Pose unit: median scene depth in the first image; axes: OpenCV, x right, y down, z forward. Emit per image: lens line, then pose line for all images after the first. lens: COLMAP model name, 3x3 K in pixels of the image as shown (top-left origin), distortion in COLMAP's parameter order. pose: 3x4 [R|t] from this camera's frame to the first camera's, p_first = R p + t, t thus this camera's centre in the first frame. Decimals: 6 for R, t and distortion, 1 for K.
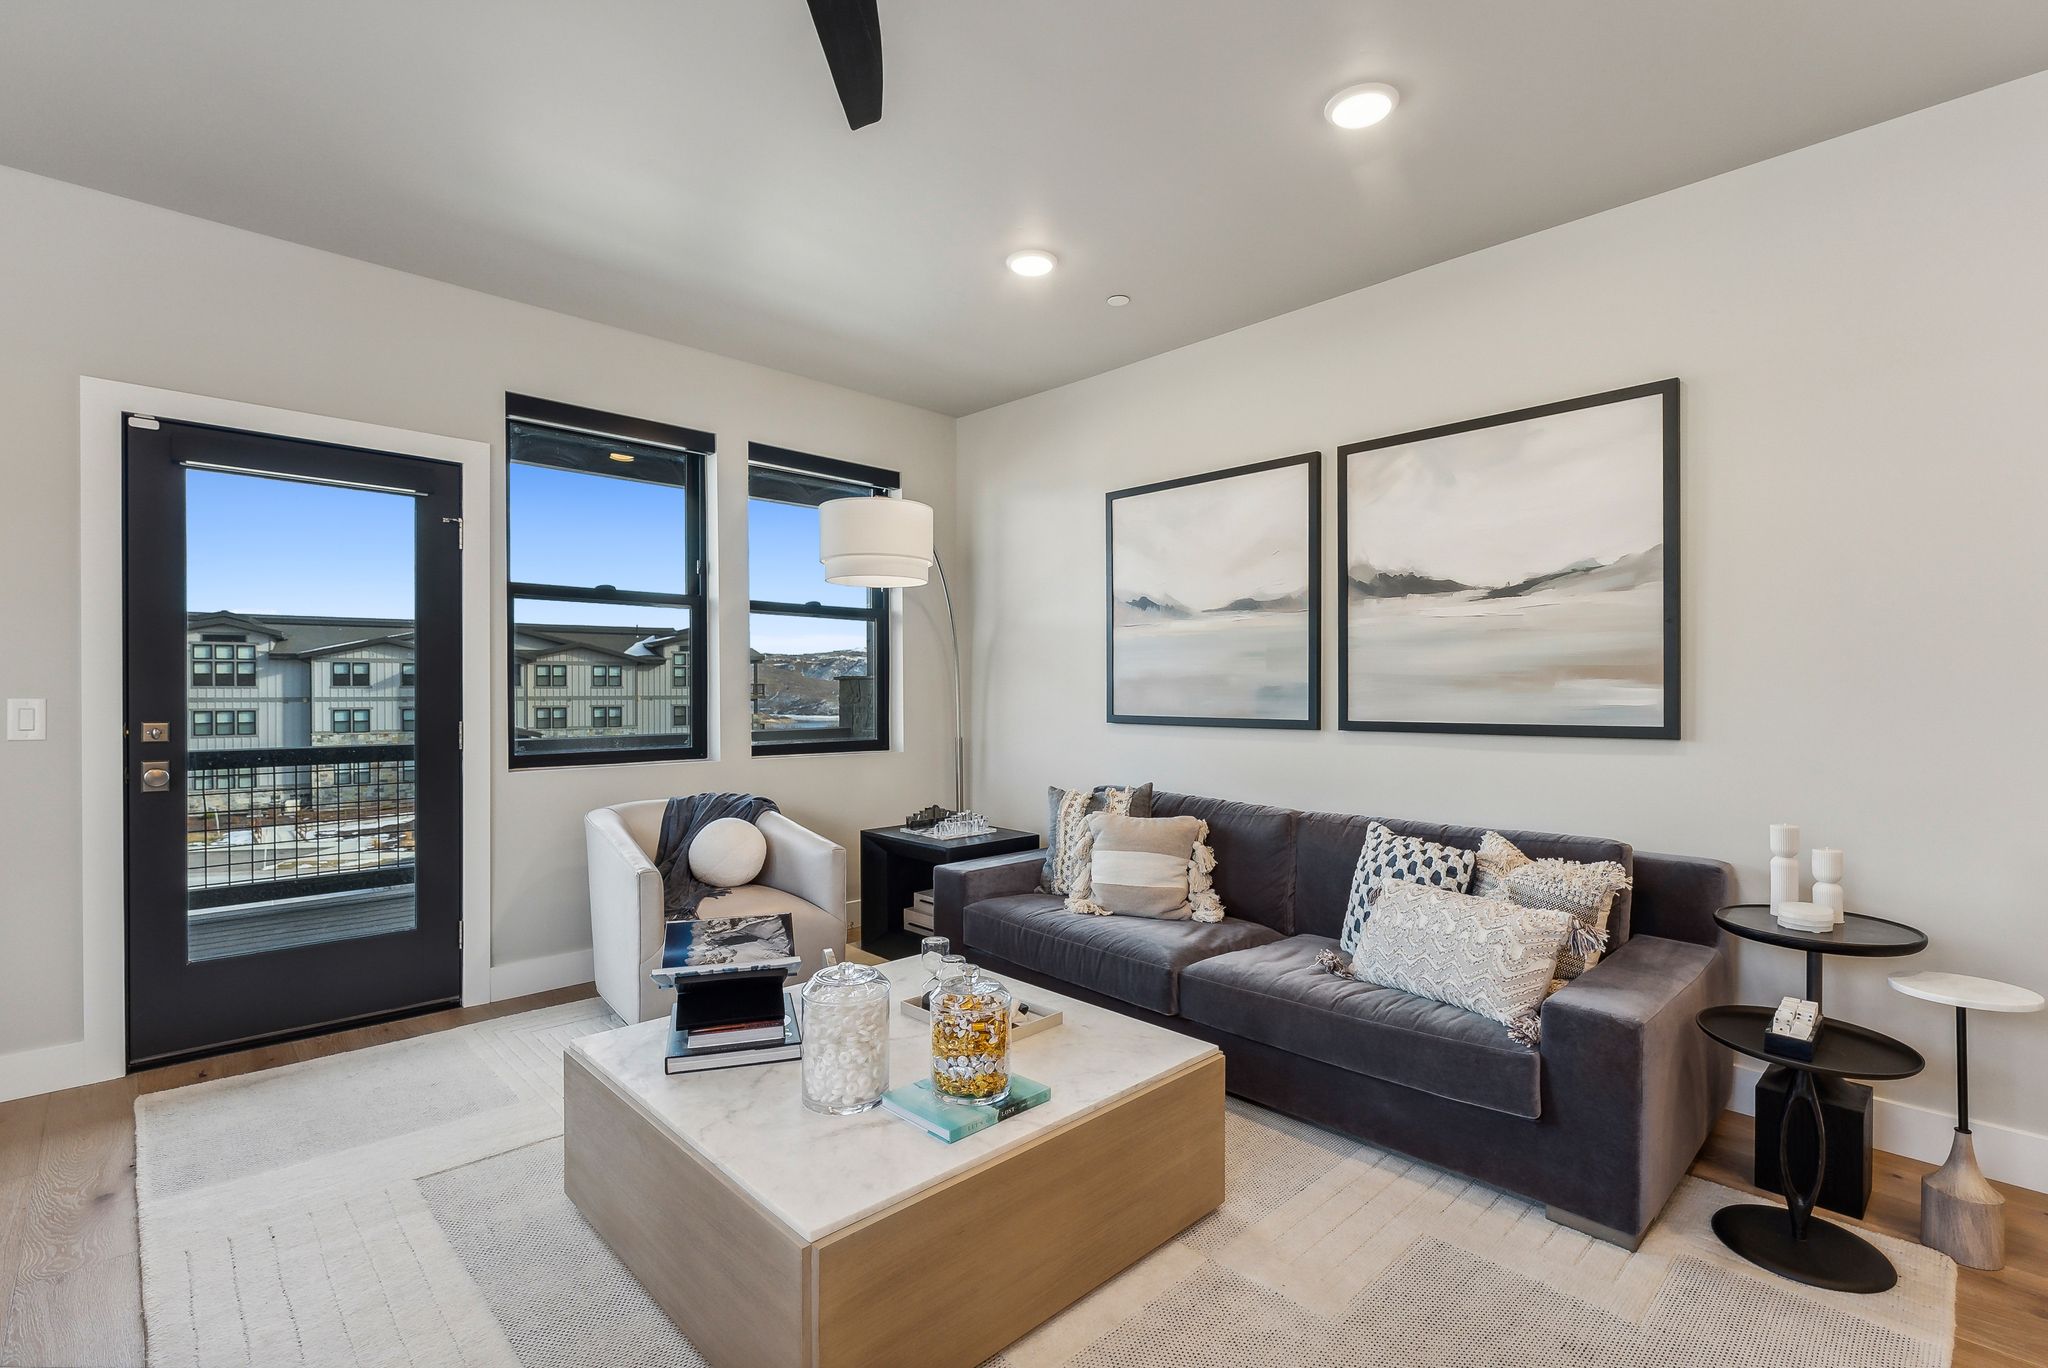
lens RADIAL K [[925.6, 0, 1020.6], [0, 925.6, 694.3], [0, 0, 1]] dist [0.000391, 0.001533]
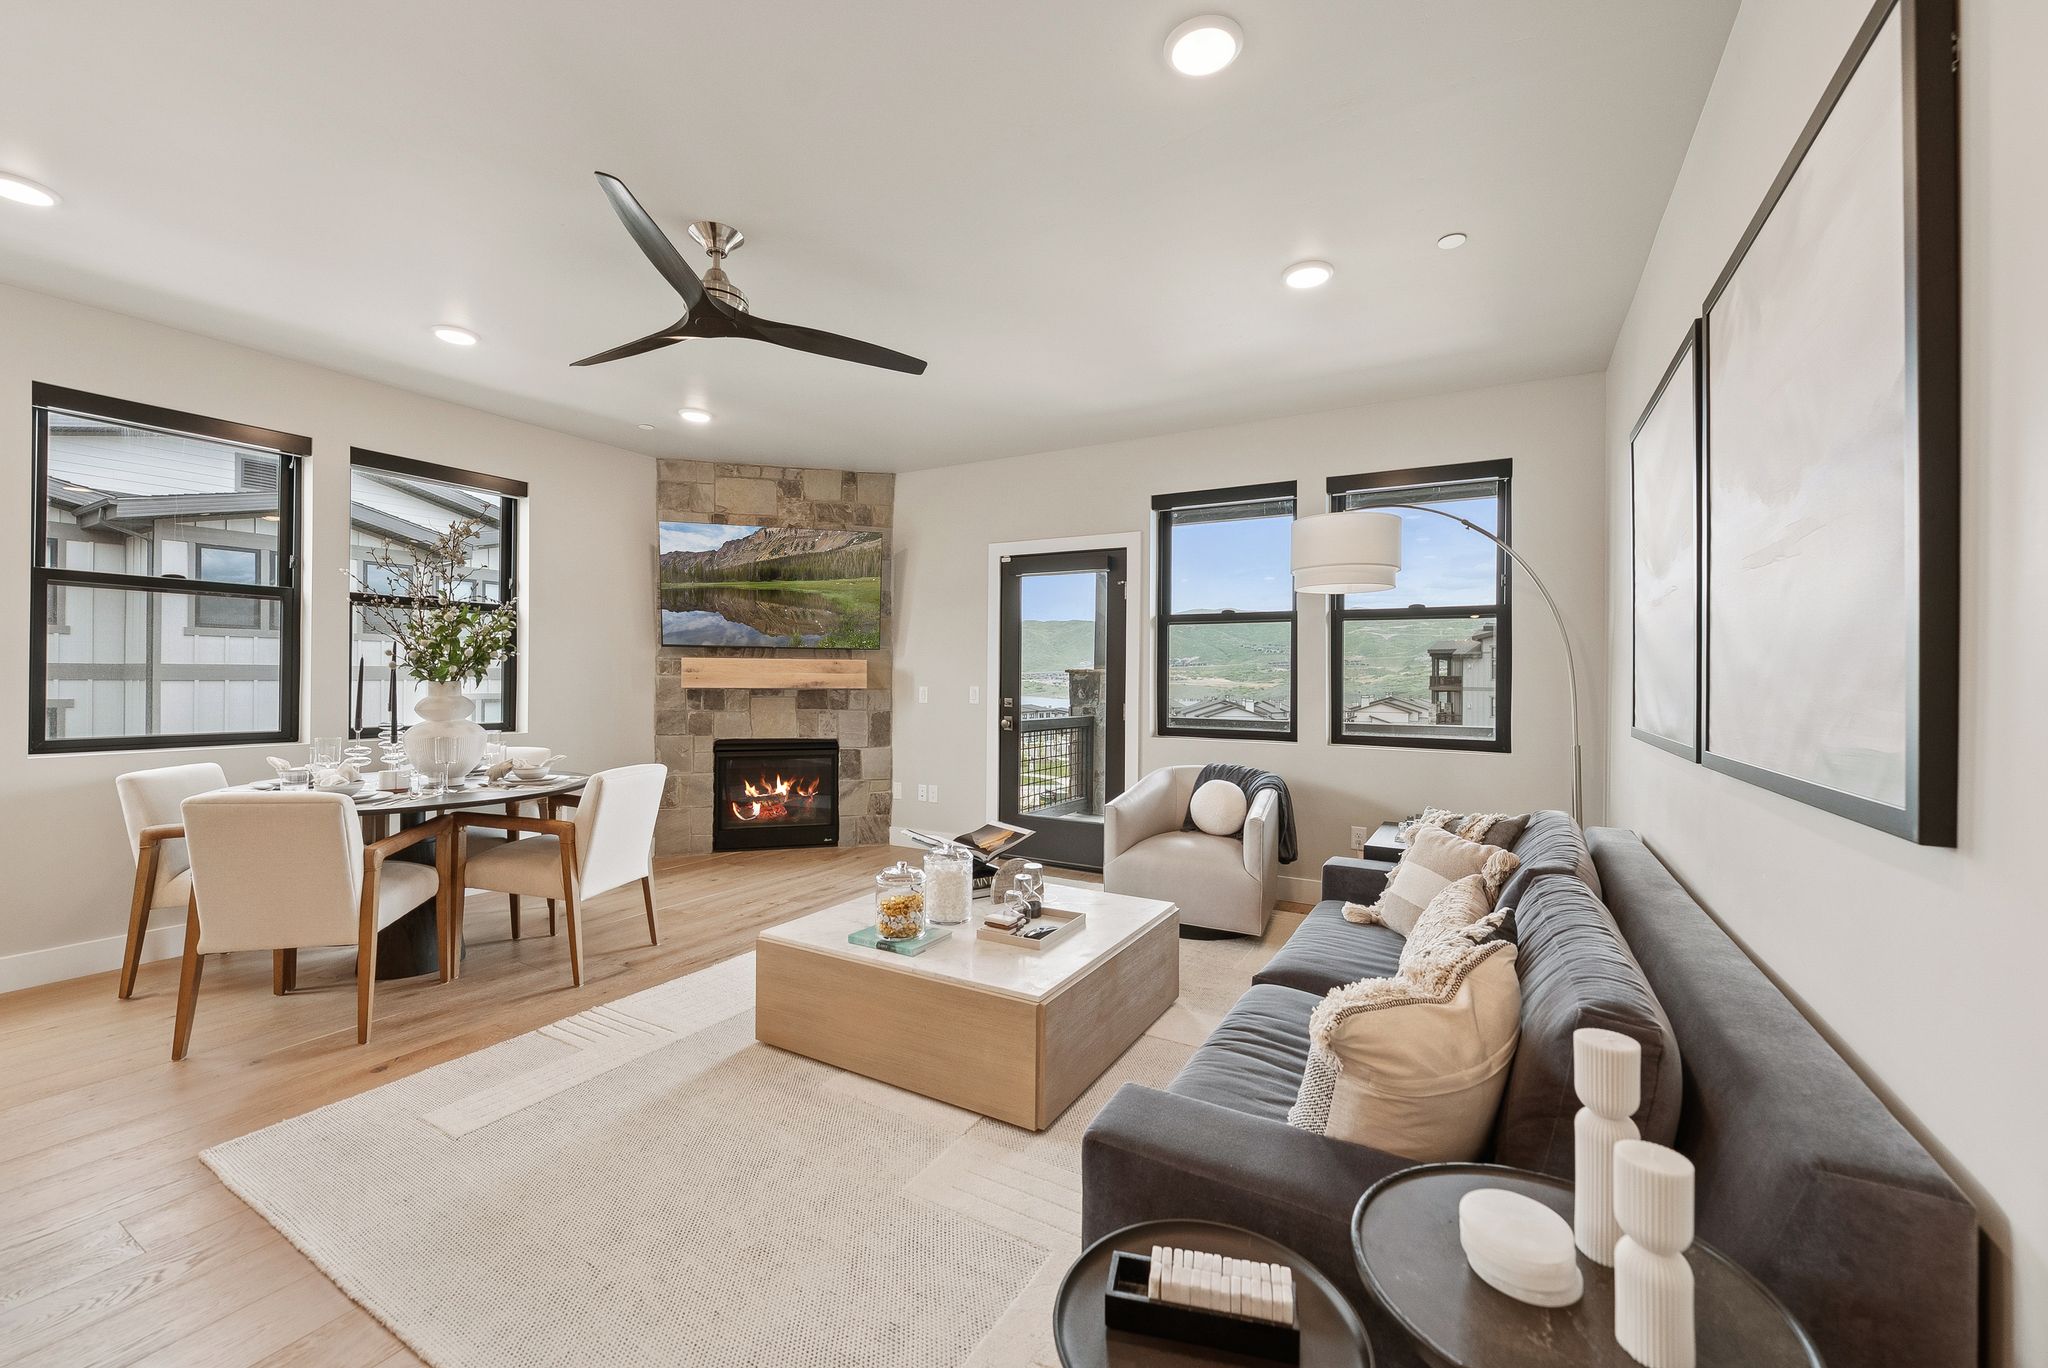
lens RADIAL K [[793.5, 0, 1026.9], [0, 793.5, 674.6], [0, 0, 1]] dist [-0.000608, -0.000055]
pose [[0.299316, -0.000431, -0.954154, 0.840568], [-0.014178, 0.999887, -0.004899, -0.014743], [0.954049, 0.014994, 0.299276, 0.491288]]
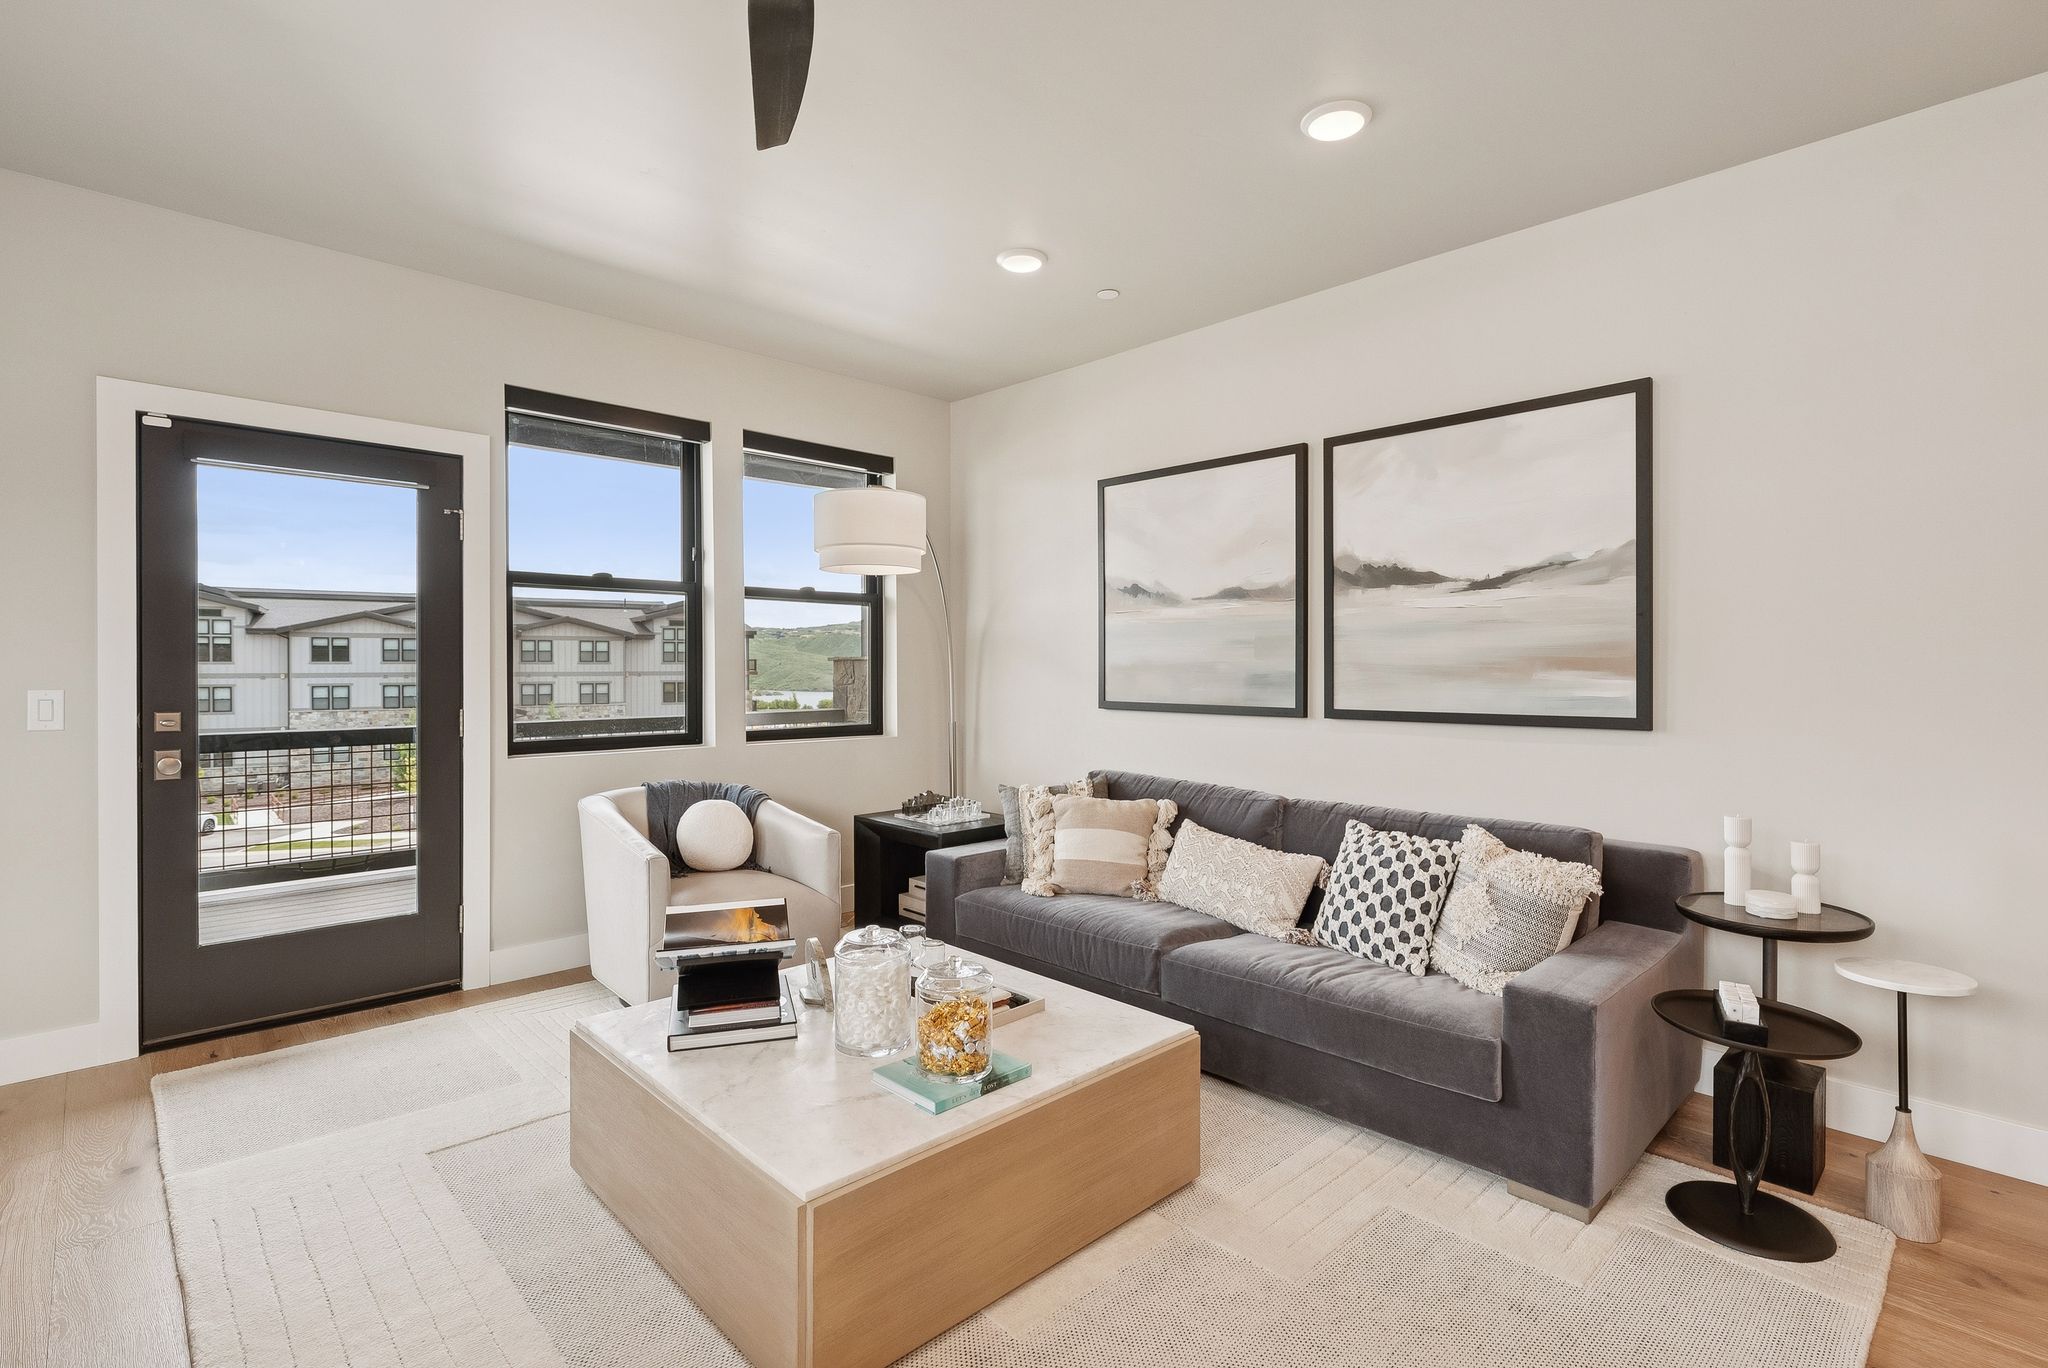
lens RADIAL K [[958.2, 0, 1014.2], [0, 958.2, 671.9], [0, 0, 1]] dist [0.006744, -0.000624]
pose [[0.999967, -0.000408, -0.008163, 0.013733], [0.000426, 0.999997, 0.002248, -0.016828], [0.008162, -0.002252, 0.999964, -0.060904]]
